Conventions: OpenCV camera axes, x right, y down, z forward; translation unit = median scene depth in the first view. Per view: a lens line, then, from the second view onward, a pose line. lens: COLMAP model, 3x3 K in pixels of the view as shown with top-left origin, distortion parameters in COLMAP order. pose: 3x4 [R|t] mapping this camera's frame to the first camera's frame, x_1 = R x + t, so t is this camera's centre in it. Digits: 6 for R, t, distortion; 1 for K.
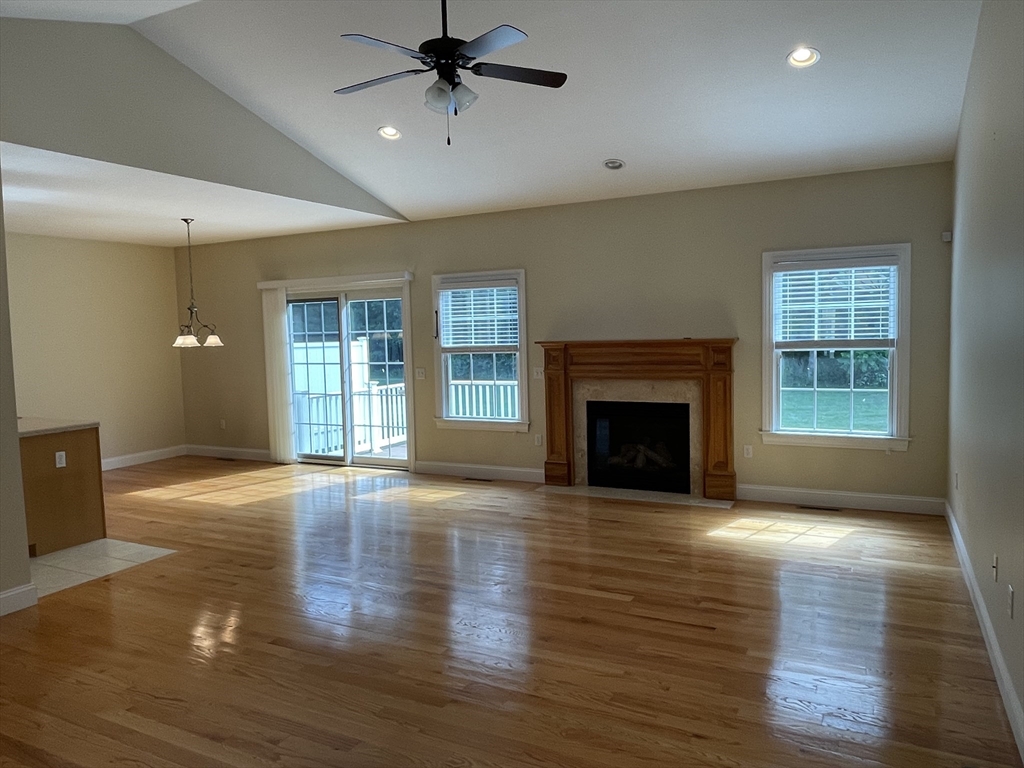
lens RADIAL K [[718.3, 0, 515.4], [0, 718.3, 379.1], [0, 0, 1]] dist [-0.000257, -0.002995]
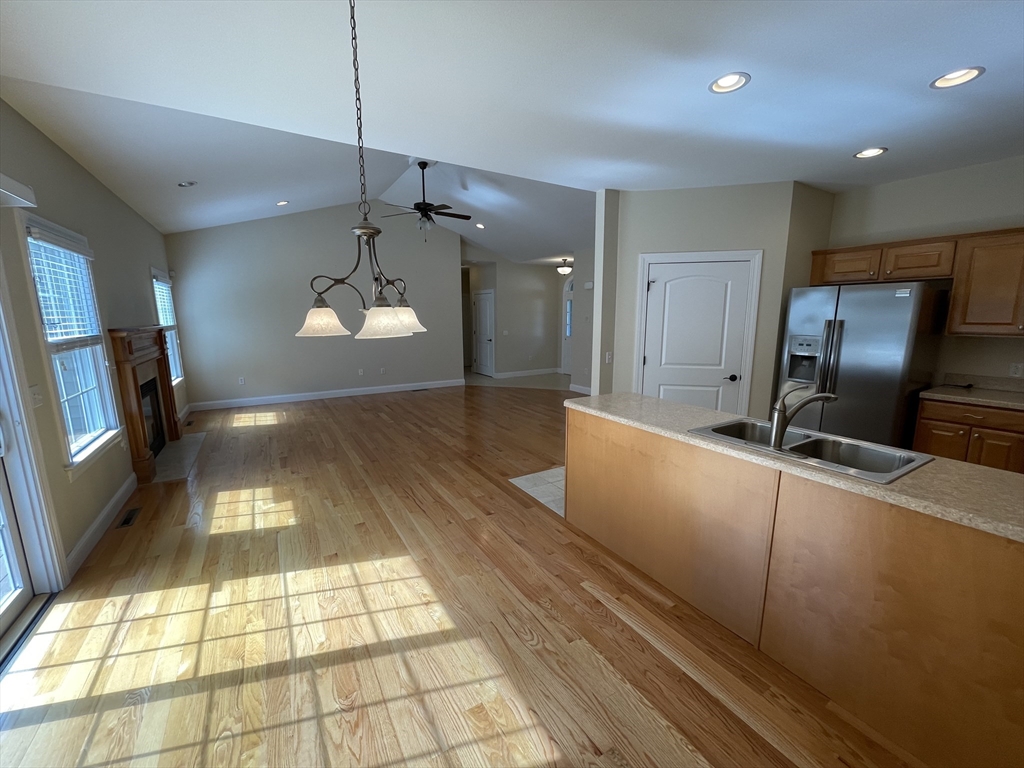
lens RADIAL K [[411.5, 0, 513.7], [0, 411.5, 383.8], [0, 0, 1]] dist [-0.002091, 0.000701]
pose [[-0.851150, -0.060337, 0.521444, -0.628264], [0.061310, 0.975146, 0.212911, -0.062827], [-0.521330, 0.213189, -0.826296, 1.157893]]
